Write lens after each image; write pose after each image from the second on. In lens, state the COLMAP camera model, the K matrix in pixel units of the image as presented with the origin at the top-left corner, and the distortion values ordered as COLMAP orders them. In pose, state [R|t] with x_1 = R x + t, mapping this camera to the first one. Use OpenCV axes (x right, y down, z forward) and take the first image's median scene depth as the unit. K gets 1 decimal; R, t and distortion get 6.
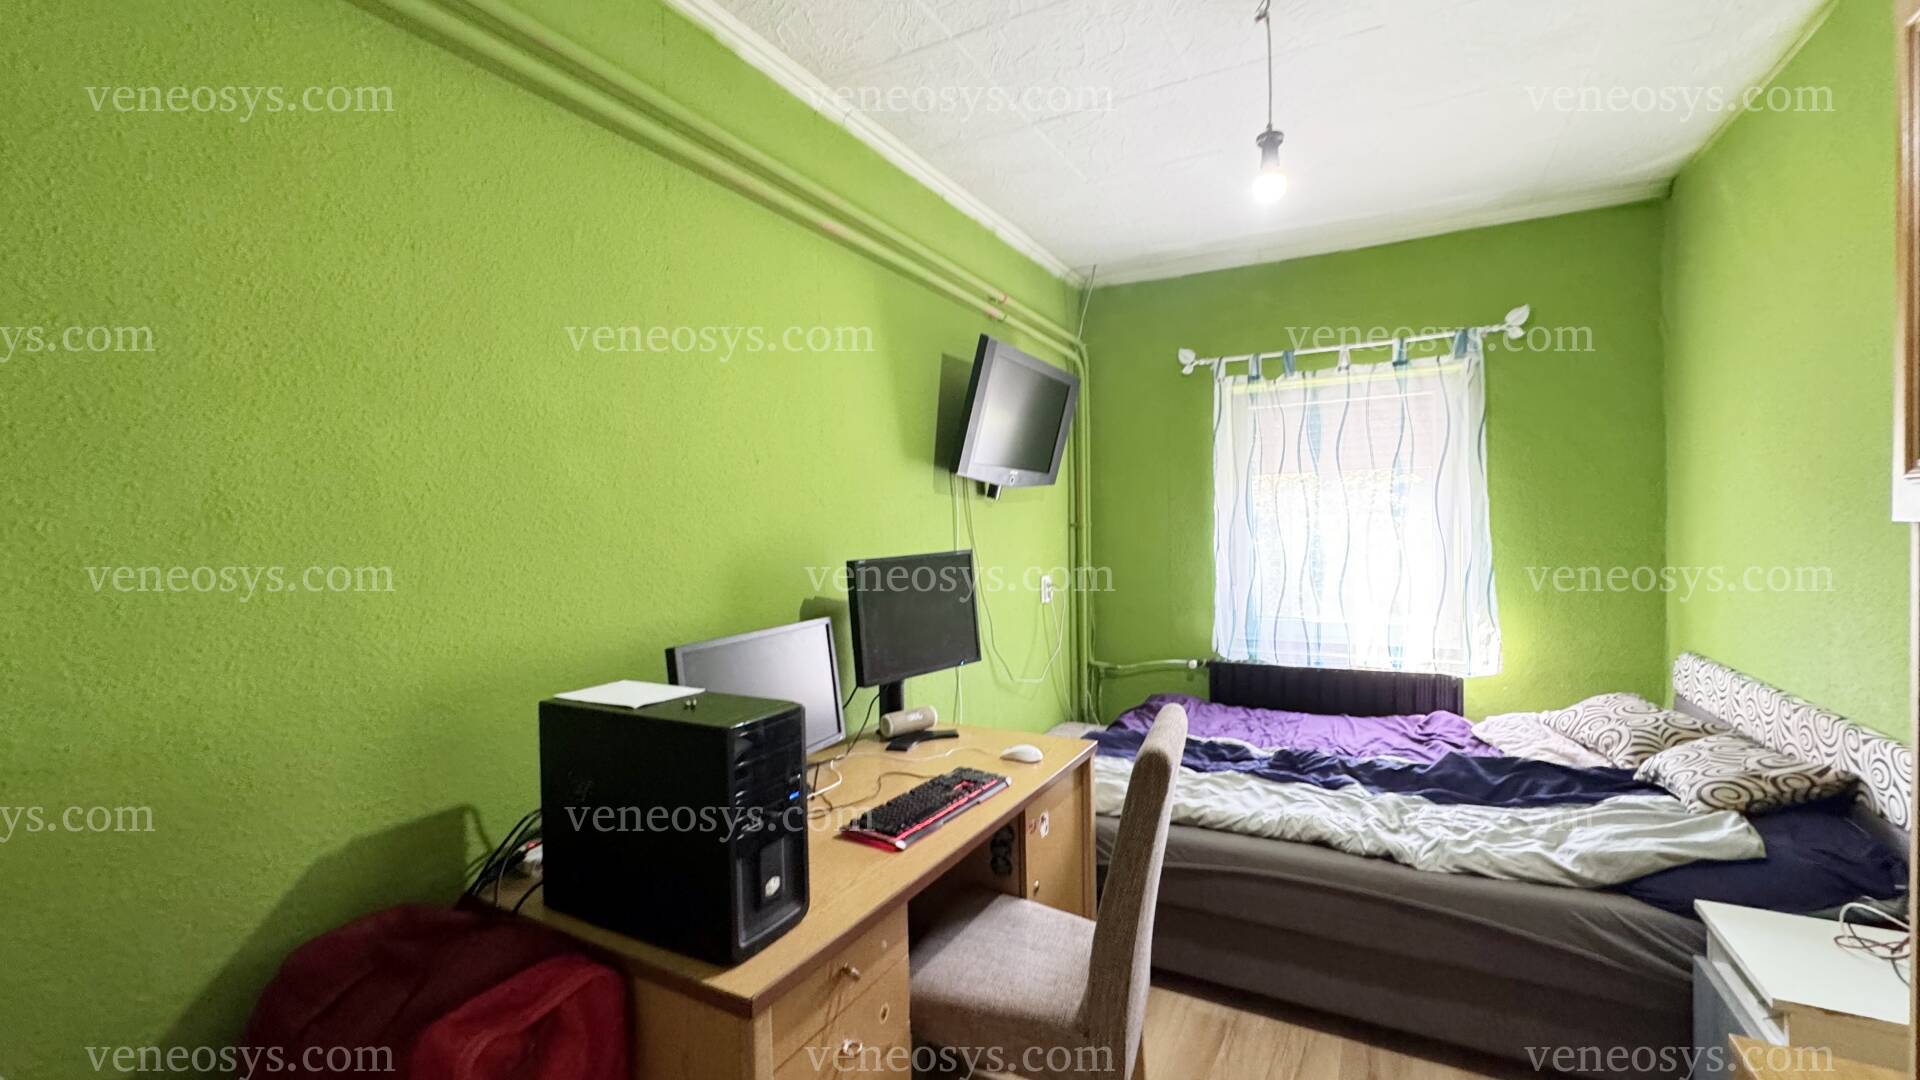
lens RADIAL K [[770.5, 0, 962.1], [0, 770.5, 539.7], [0, 0, 1]] dist [-0.003410, -0.000631]
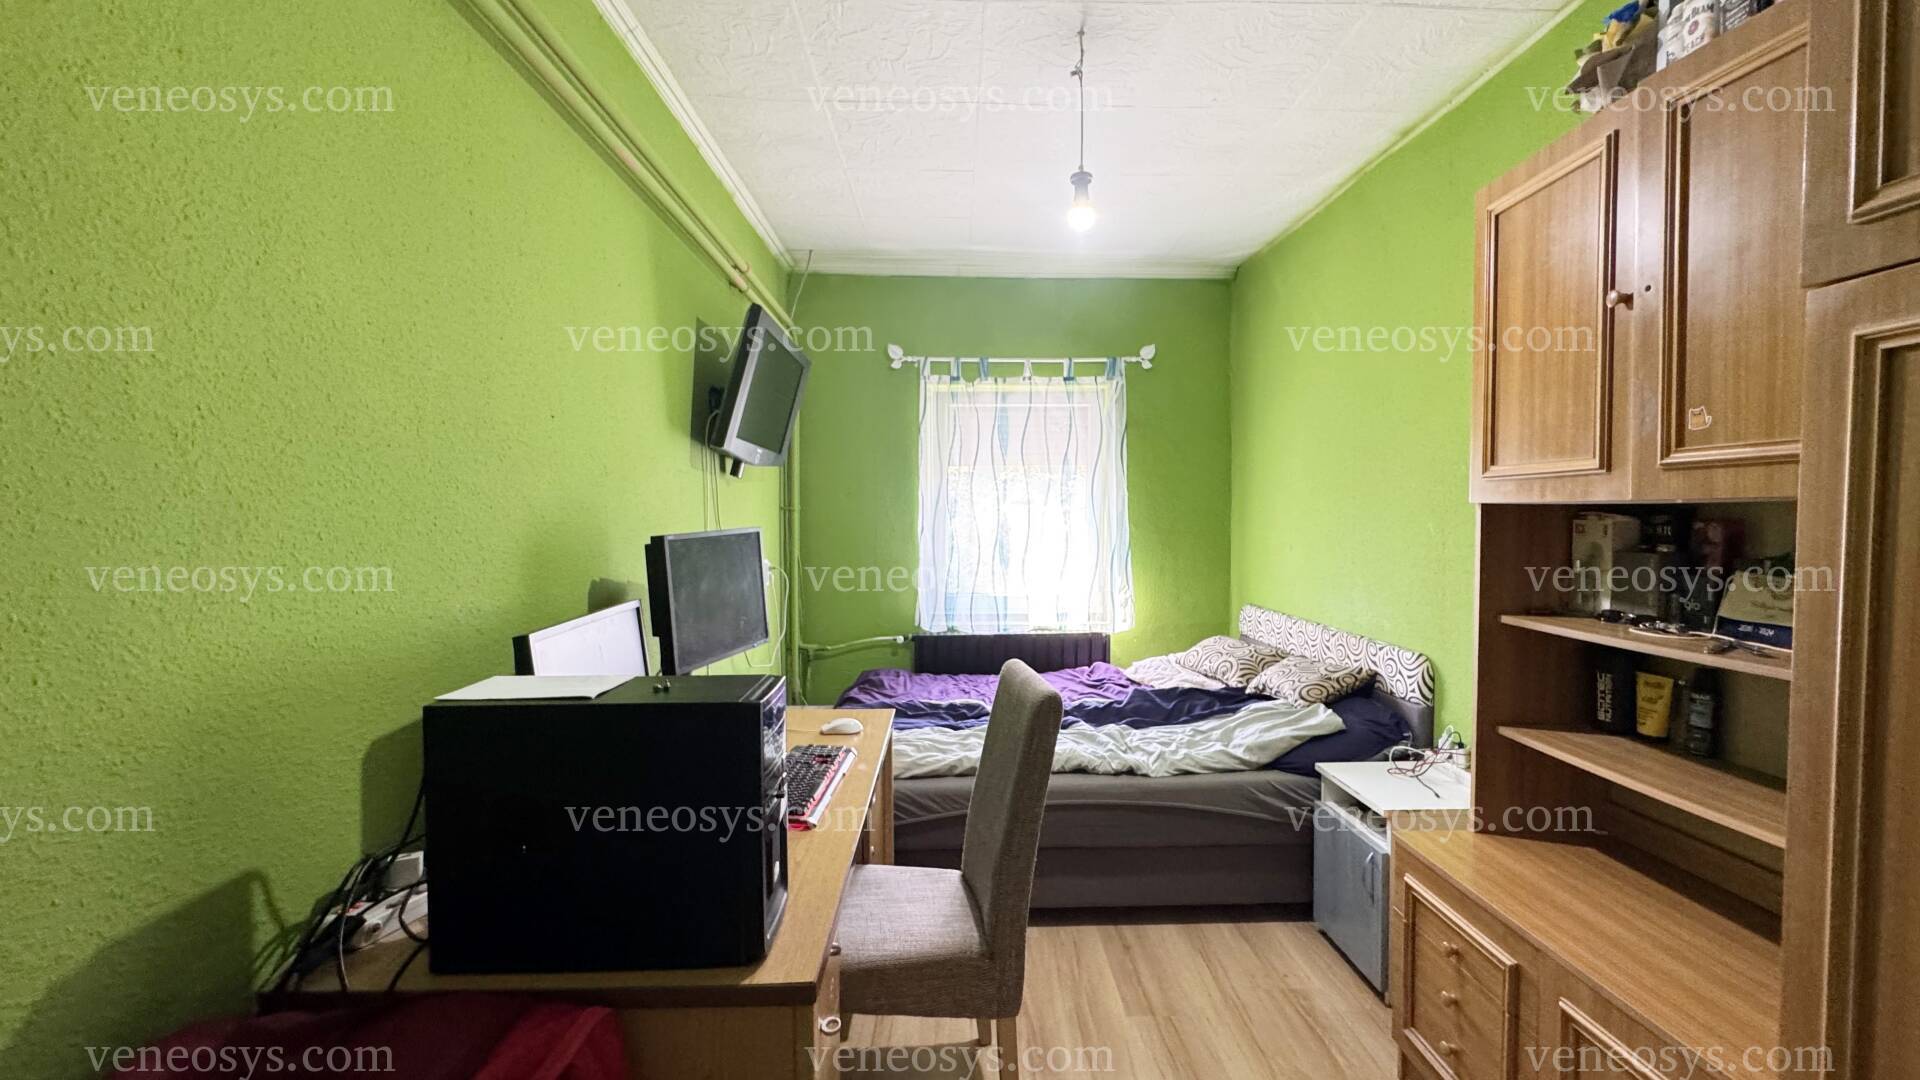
lens RADIAL K [[770.5, 0, 964.1], [0, 770.5, 537.6], [0, 0, 1]] dist [-0.003410, -0.000631]
pose [[0.864911, 0.000996, 0.501923, -0.270315], [-0.004637, 0.999971, 0.006007, 0.021215], [-0.501903, -0.007523, 0.864891, 0.044845]]
